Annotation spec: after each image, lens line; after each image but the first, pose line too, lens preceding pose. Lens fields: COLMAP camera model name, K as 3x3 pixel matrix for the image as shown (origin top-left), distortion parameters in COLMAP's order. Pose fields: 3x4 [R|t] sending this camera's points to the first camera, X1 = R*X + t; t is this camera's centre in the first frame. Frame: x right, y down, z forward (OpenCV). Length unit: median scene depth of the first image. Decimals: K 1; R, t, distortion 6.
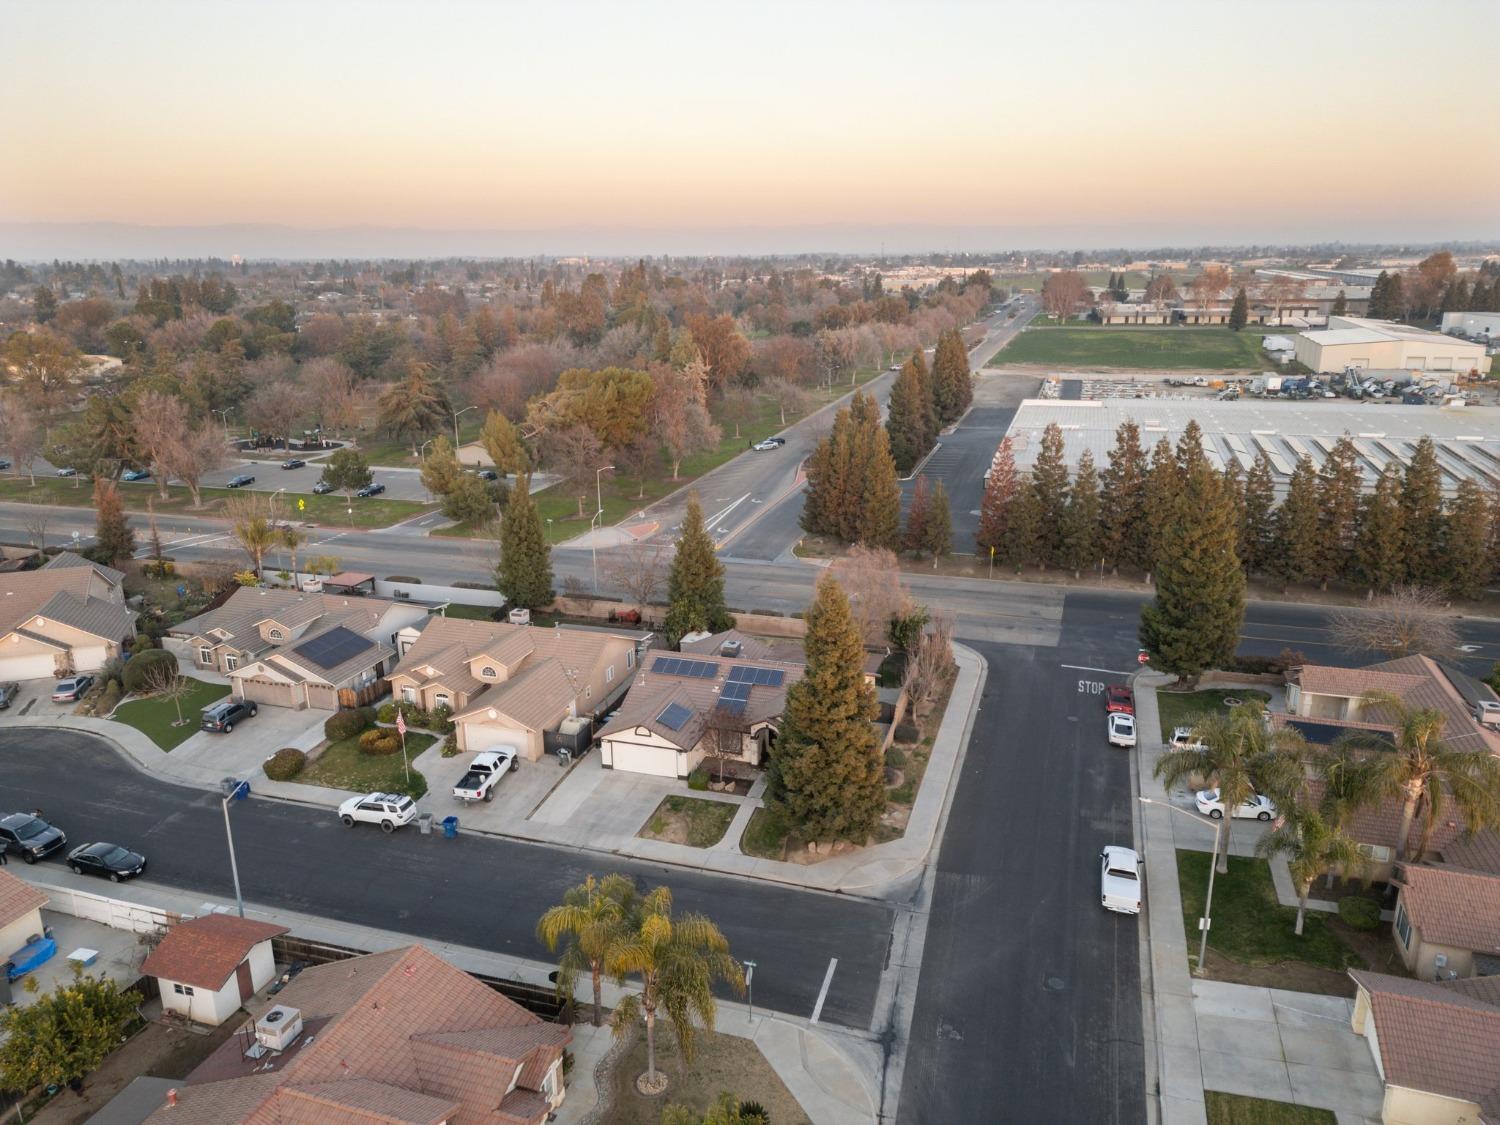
lens RADIAL K [[1044.6, 0, 746.3], [0, 1044.6, 562.7], [0, 0, 1]] dist [0.068429, -0.067971]
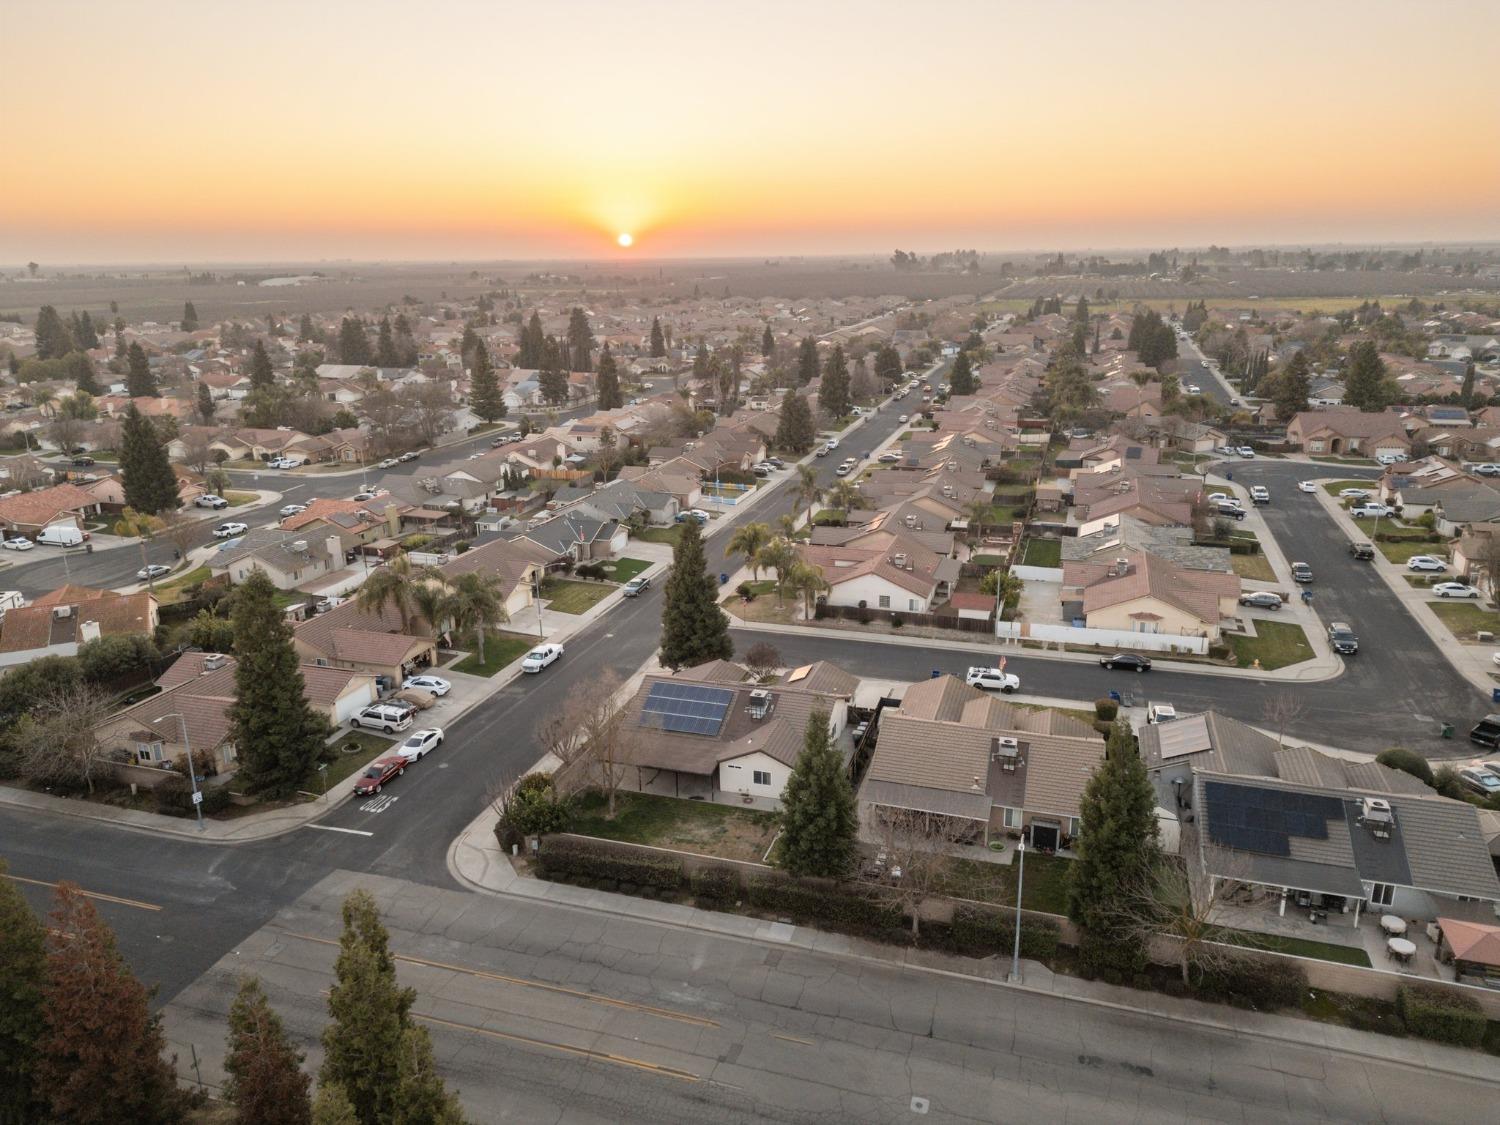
lens RADIAL K [[1044.6, 0, 746.3], [0, 1044.6, 562.7], [0, 0, 1]] dist [0.068429, -0.067971]
pose [[-0.999647, 0.024667, 0.009883, -0.015619], [0.026061, 0.837394, 0.545978, -0.615655], [0.005191, 0.546043, -0.837741, 1.814034]]
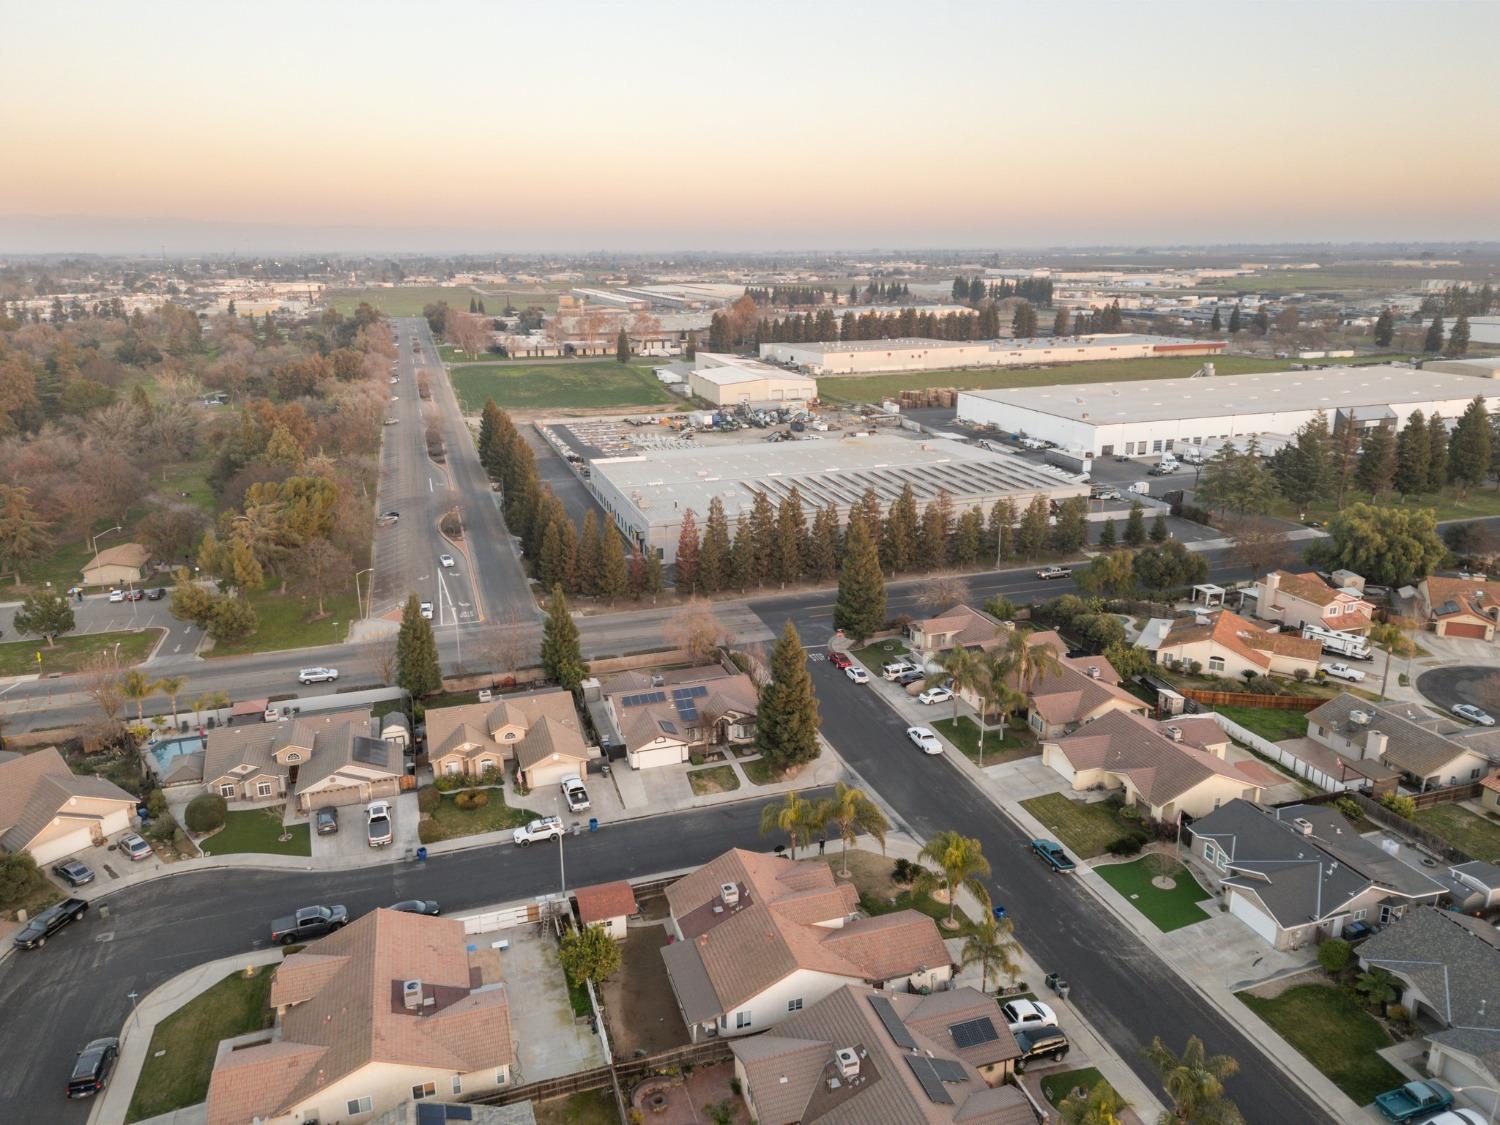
lens RADIAL K [[1038.5, 0, 746.3], [0, 1038.5, 563.4], [0, 0, 1]] dist [0.113217, -0.165554]
pose [[0.811554, -0.162301, 0.561283, -0.754704], [0.162341, 0.985455, 0.050228, -0.148580], [-0.561271, 0.050357, 0.826099, -0.375704]]
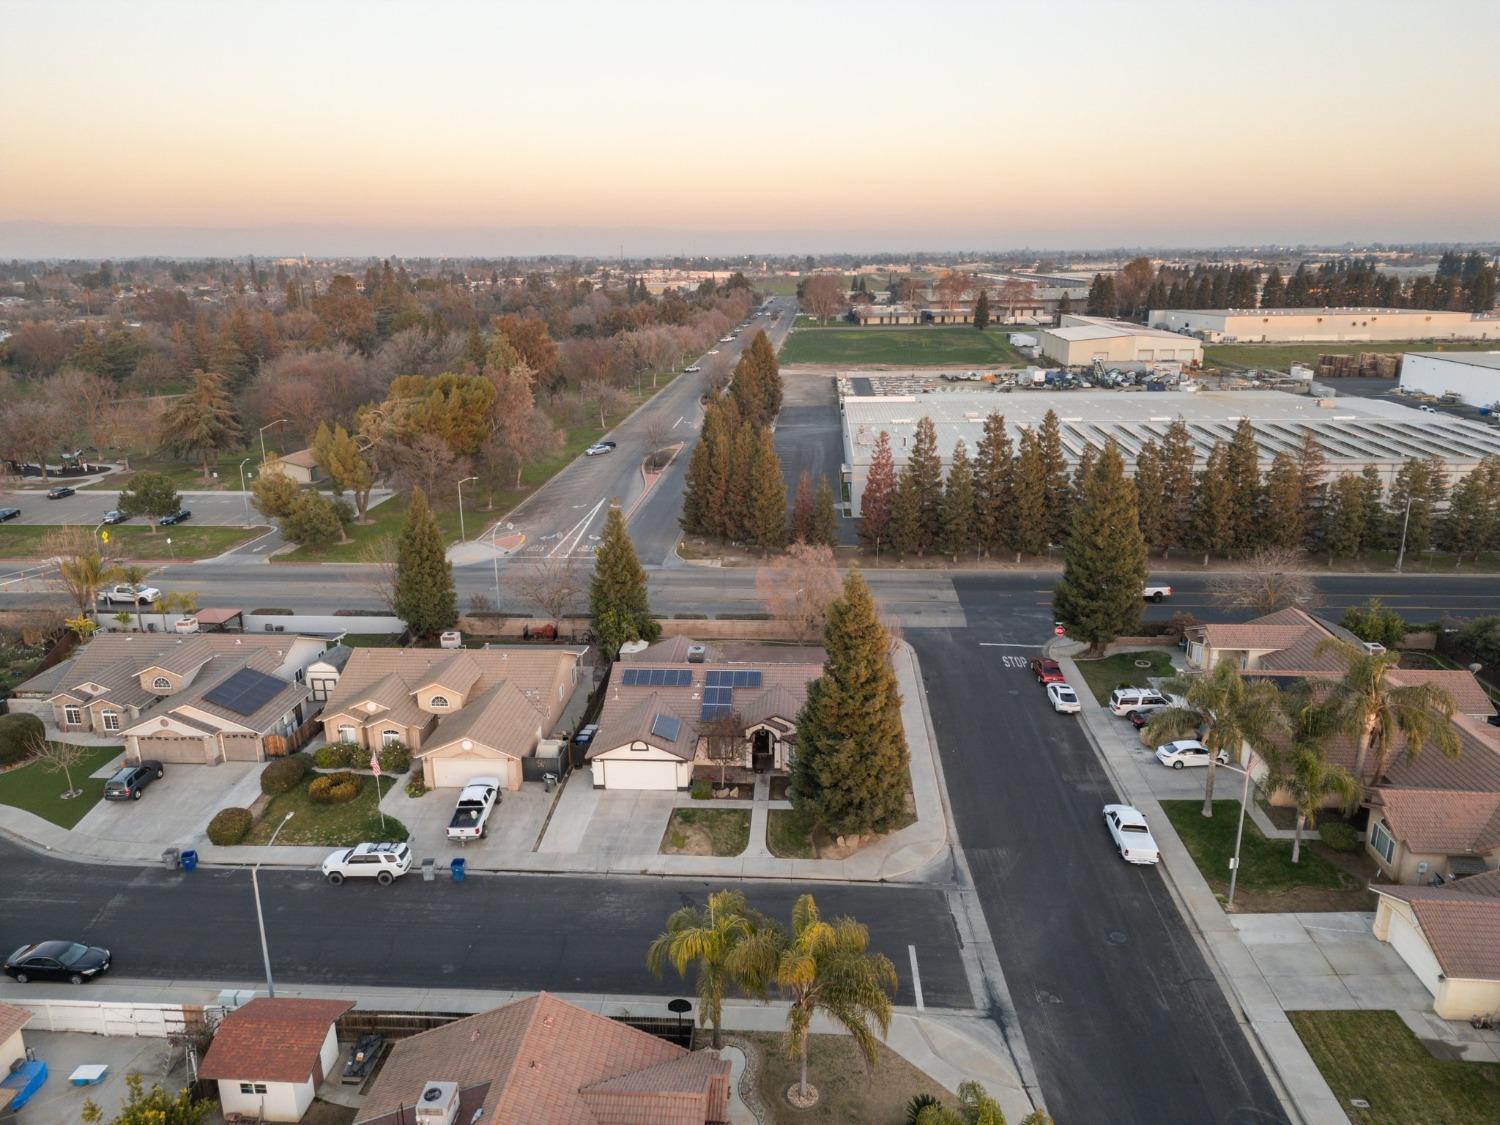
lens RADIAL K [[1044.6, 0, 746.3], [0, 1044.6, 562.7], [0, 0, 1]] dist [0.068429, -0.067971]
pose [[0.971085, -0.065395, 0.229602, -0.189168], [0.065964, 0.997808, 0.005205, -0.005786], [-0.229439, 0.010091, 0.973271, 0.029051]]
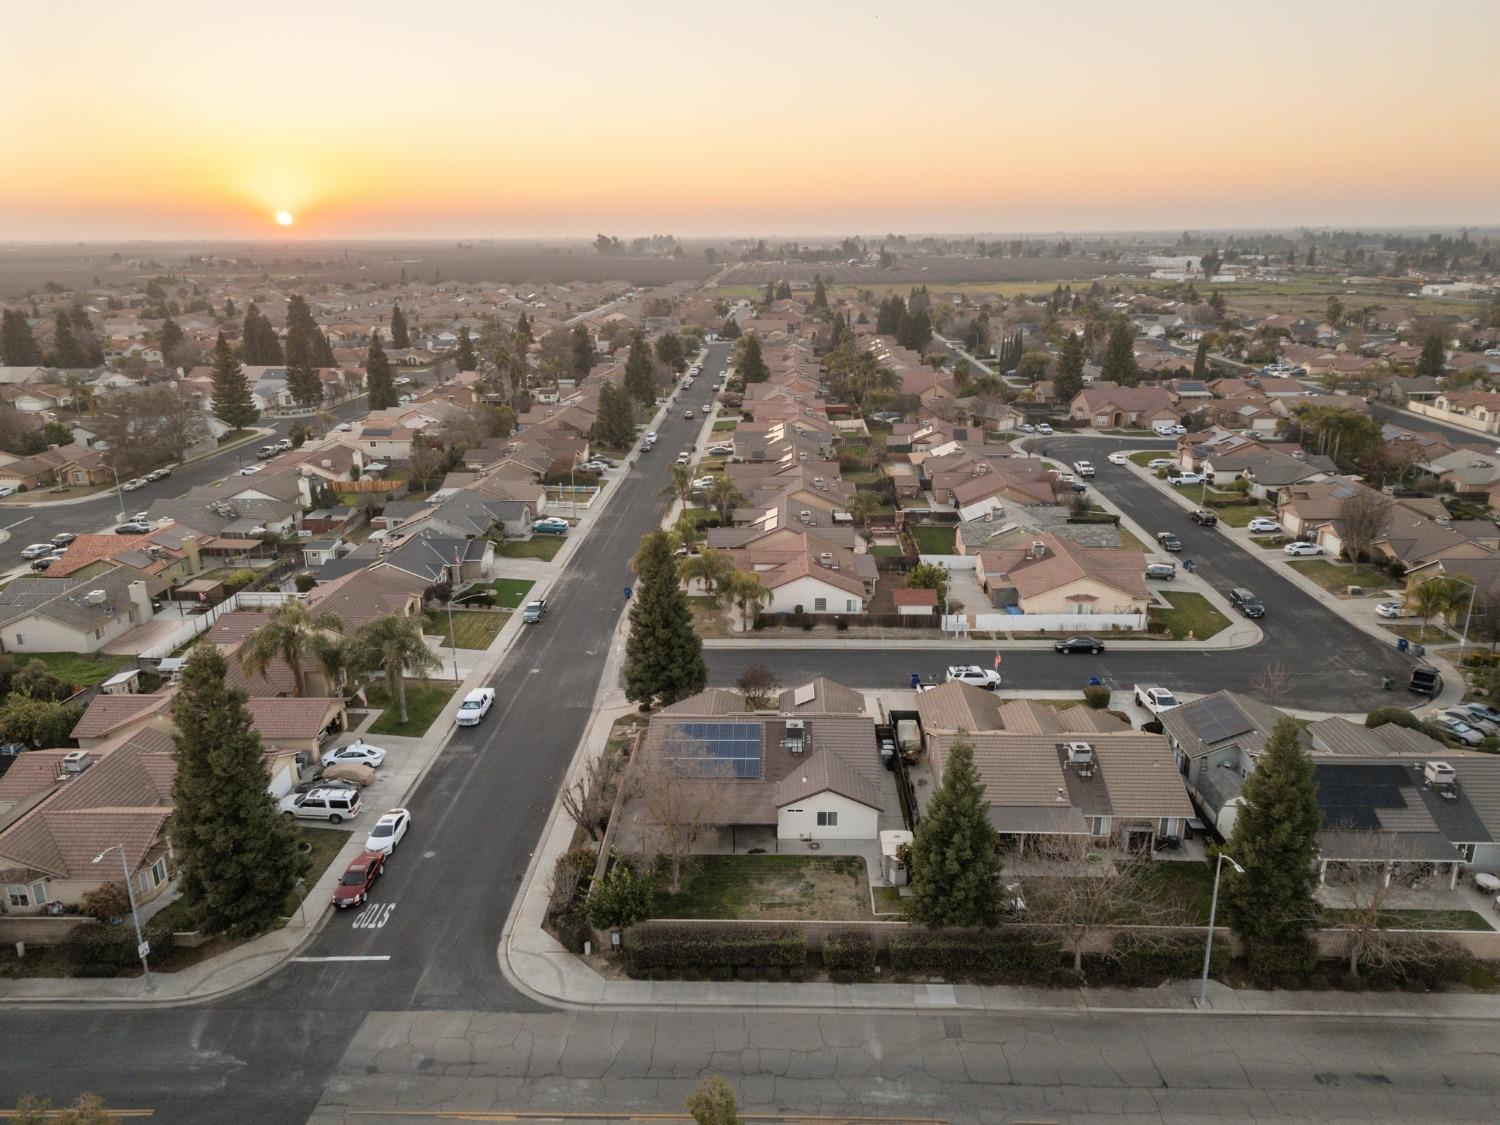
lens RADIAL K [[1054.5, 0, 746.0], [0, 1054.5, 565.5], [0, 0, 1]] dist [0.069260, -0.070670]
pose [[-0.961521, 0.101407, -0.255330, 0.260999], [-0.059075, 0.831328, 0.552634, -0.578456], [0.268304, 0.546453, -0.793349, 1.674895]]
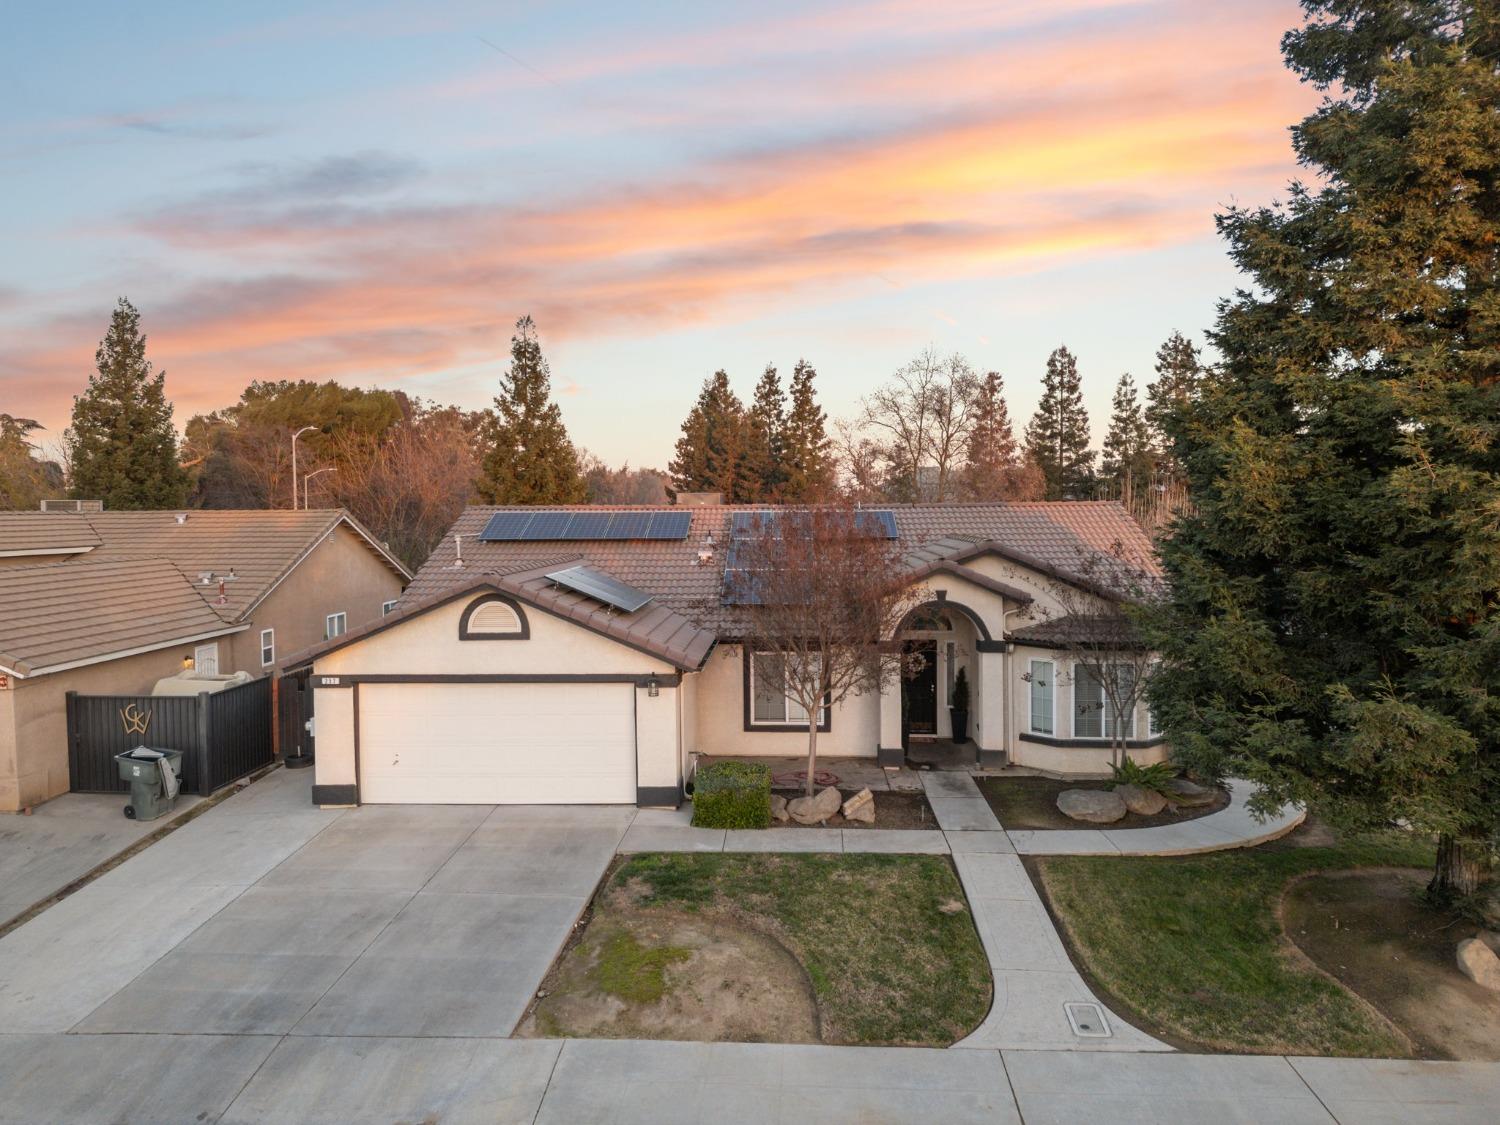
lens RADIAL K [[1044.6, 0, 746.3], [0, 1044.6, 562.7], [0, 0, 1]] dist [0.068429, -0.067971]
pose [[0.966787, -0.007980, 0.255460, -0.092344], [0.067496, 0.972002, -0.225072, 0.184719], [-0.246512, 0.234839, 0.940257, 0.657731]]
